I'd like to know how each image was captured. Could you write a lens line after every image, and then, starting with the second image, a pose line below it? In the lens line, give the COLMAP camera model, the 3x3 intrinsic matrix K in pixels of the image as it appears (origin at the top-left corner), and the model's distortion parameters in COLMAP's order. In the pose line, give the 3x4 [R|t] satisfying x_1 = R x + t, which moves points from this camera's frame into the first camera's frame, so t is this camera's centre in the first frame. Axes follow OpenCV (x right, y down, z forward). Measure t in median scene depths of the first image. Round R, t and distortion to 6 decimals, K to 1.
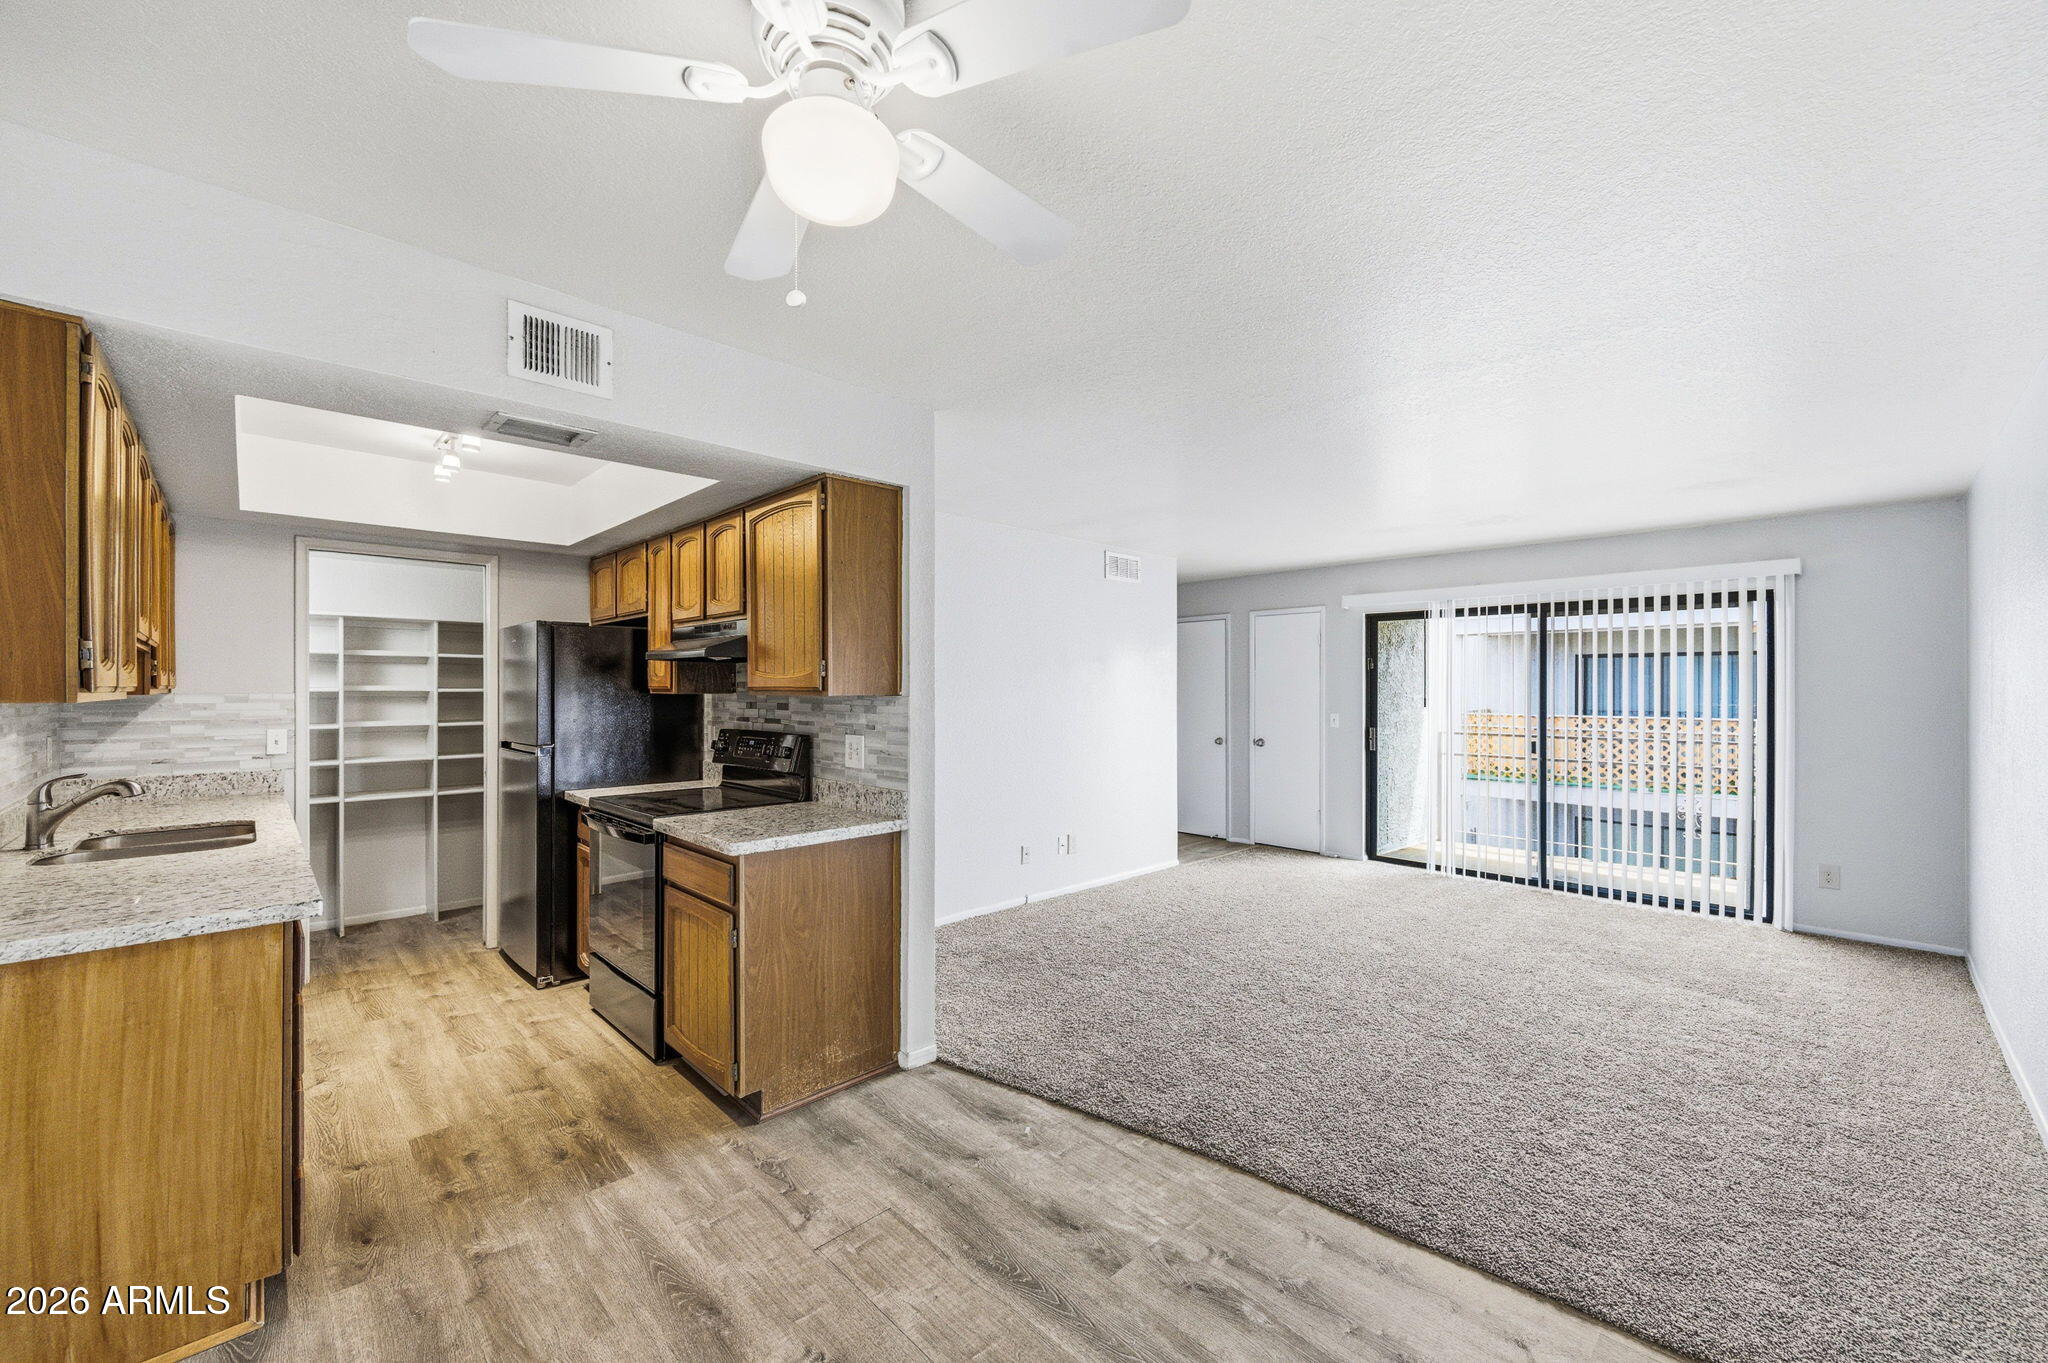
lens RADIAL K [[802.8, 0, 1035.3], [0, 802.8, 684.6], [0, 0, 1]] dist [0.005939, -0.001178]
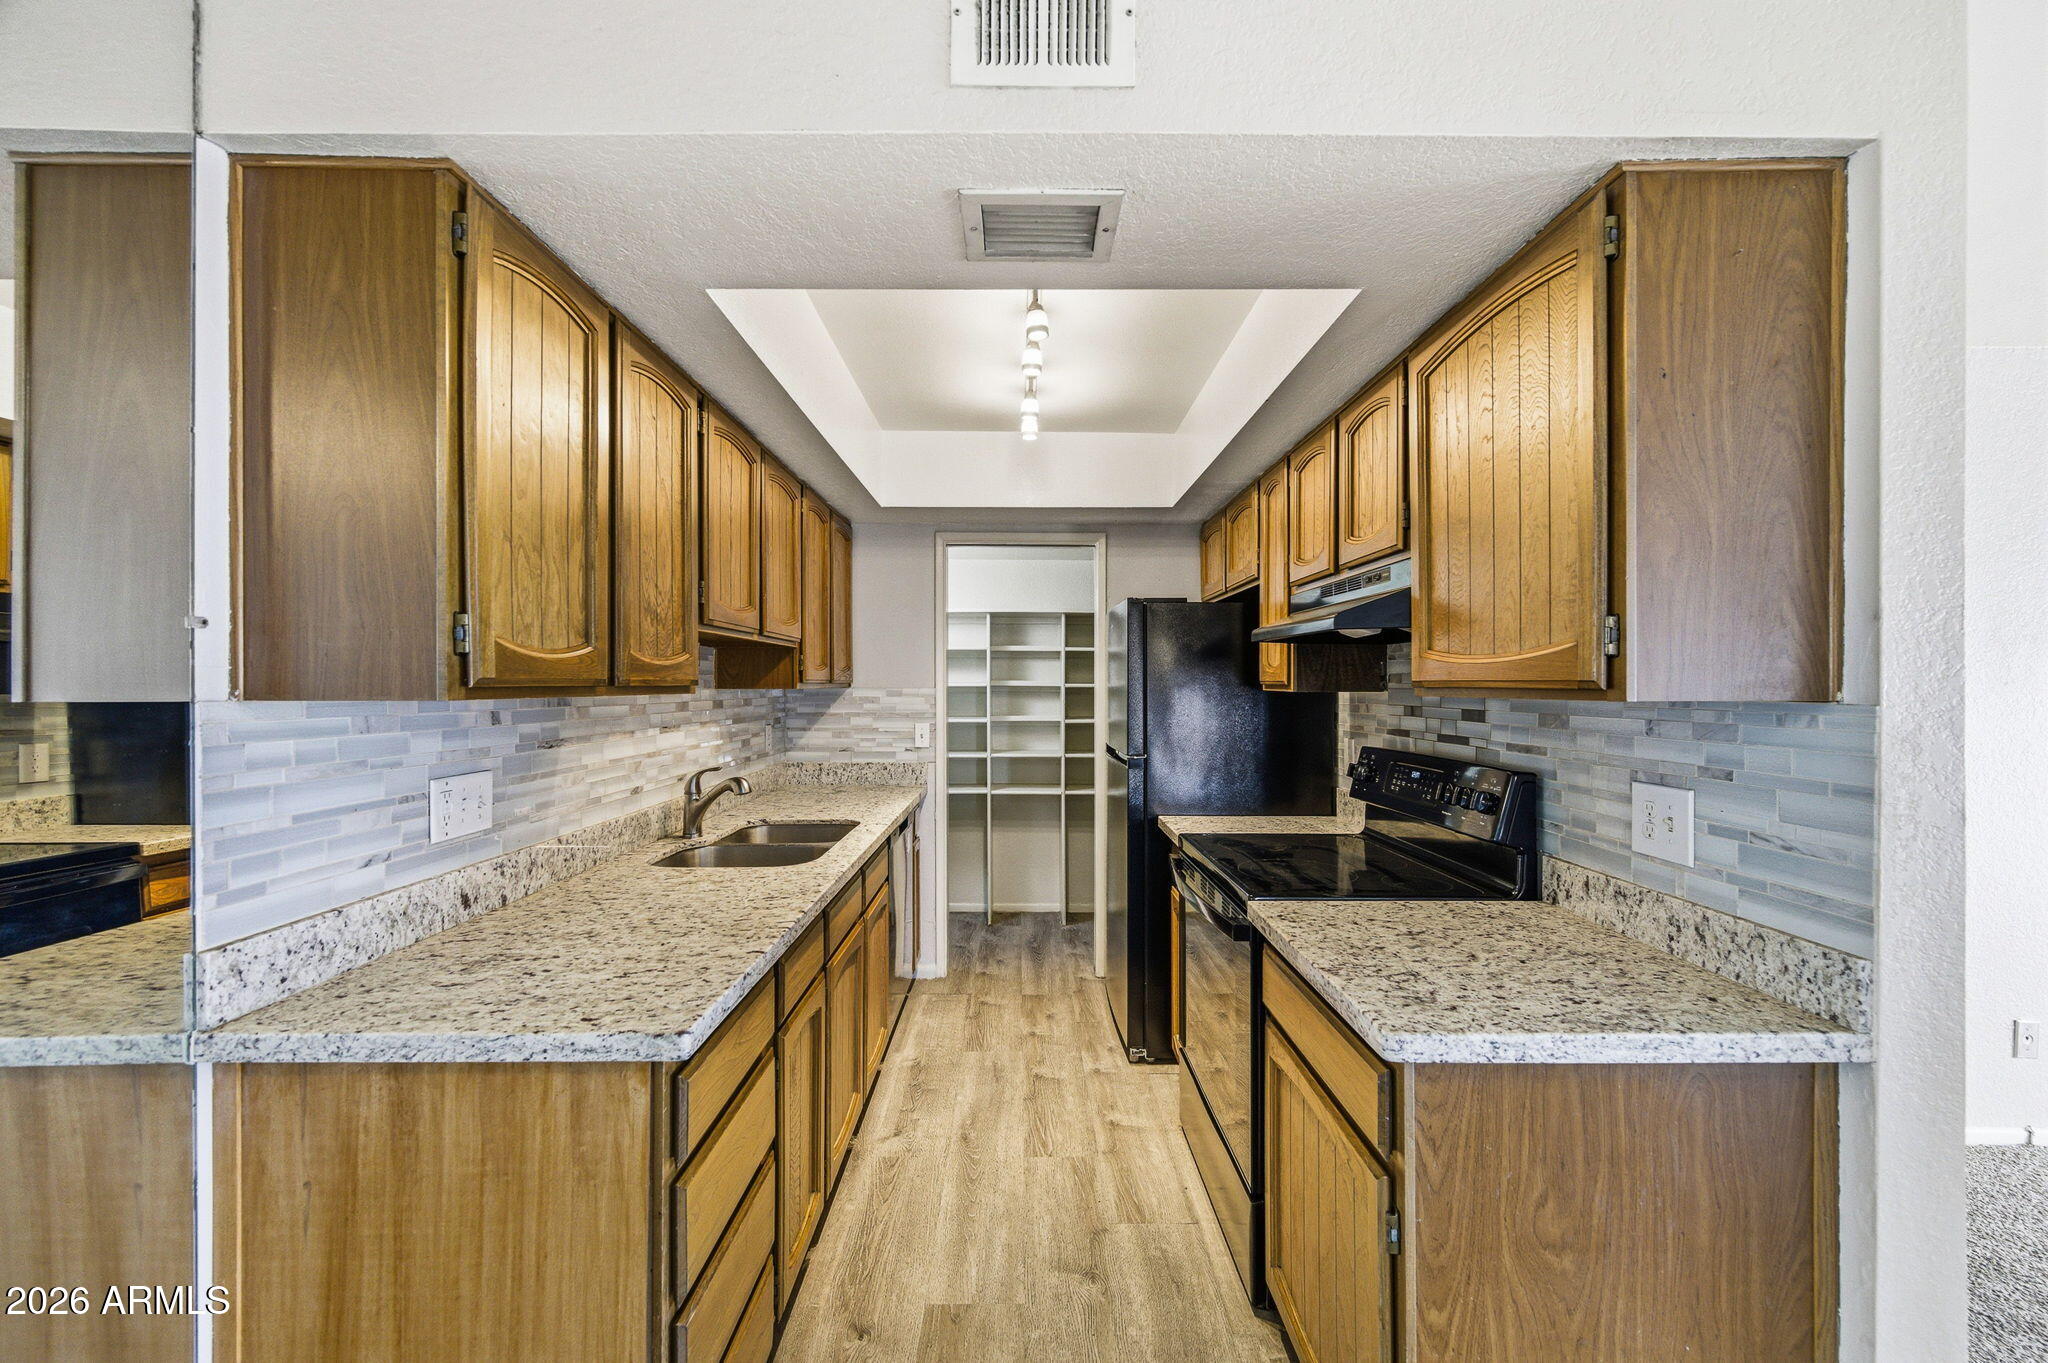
lens RADIAL K [[802.8, 0, 1009.1], [0, 802.8, 682.9], [0, 0, 1]] dist [0.005939, -0.001178]
pose [[0.704581, 0.000945, -0.709623, -0.162718], [0.001055, 0.999997, 0.002379, 0.002736], [0.709623, -0.002425, 0.704577, 0.418652]]
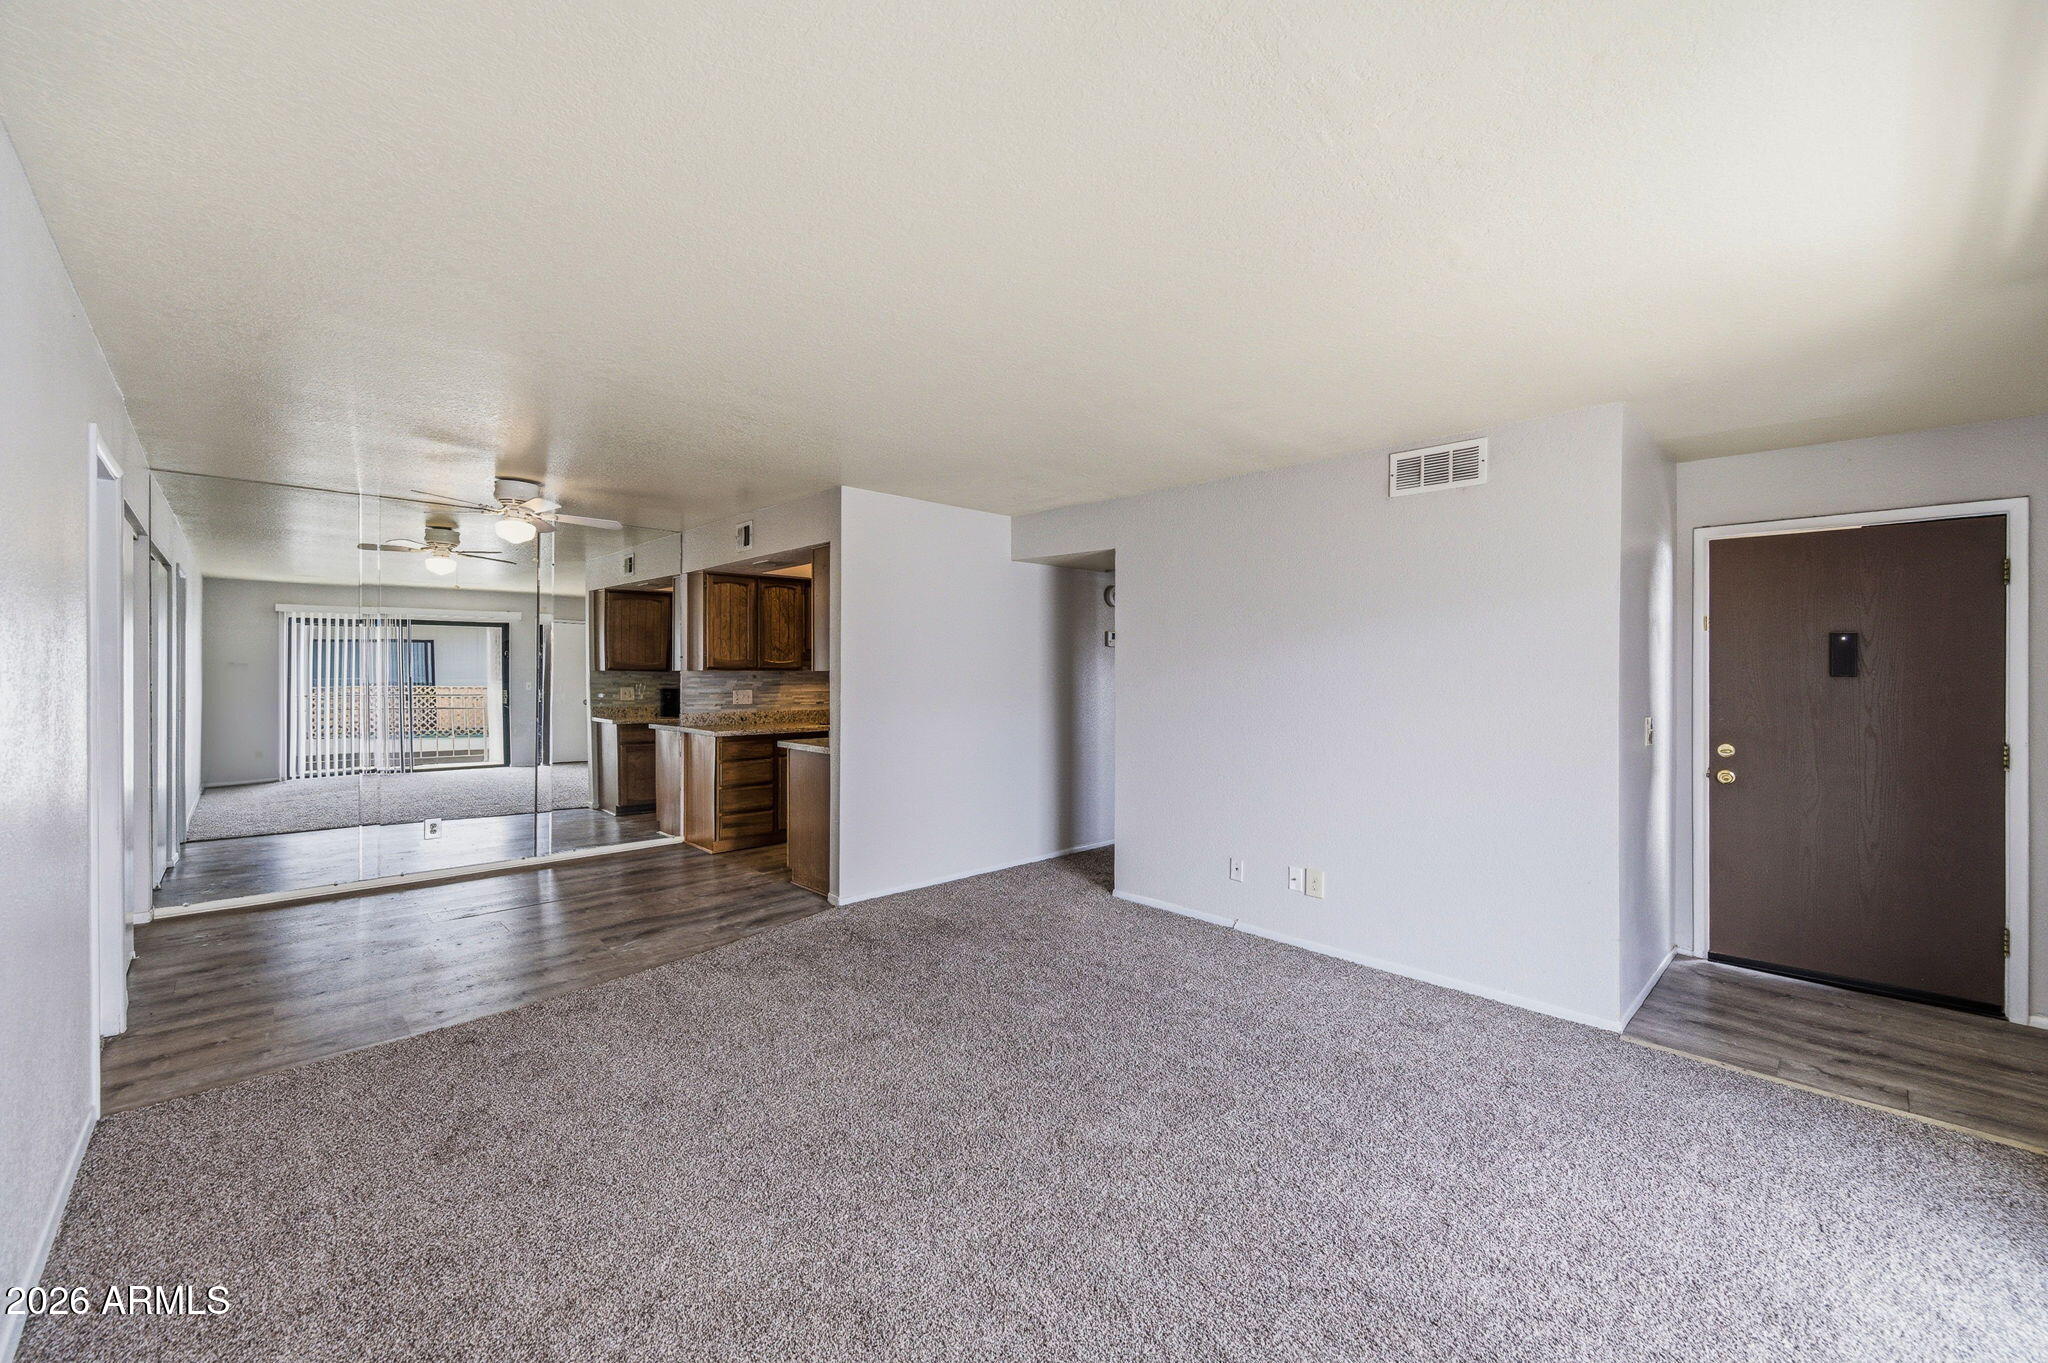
lens RADIAL K [[802.8, 0, 1023.3], [0, 802.8, 681.0], [0, 0, 1]] dist [0.005939, -0.001178]
pose [[-0.008503, 0.006563, -0.999942, 1.290677], [-0.003344, 0.999973, 0.006591, 0.020426], [0.999958, 0.003400, -0.008480, 1.249278]]
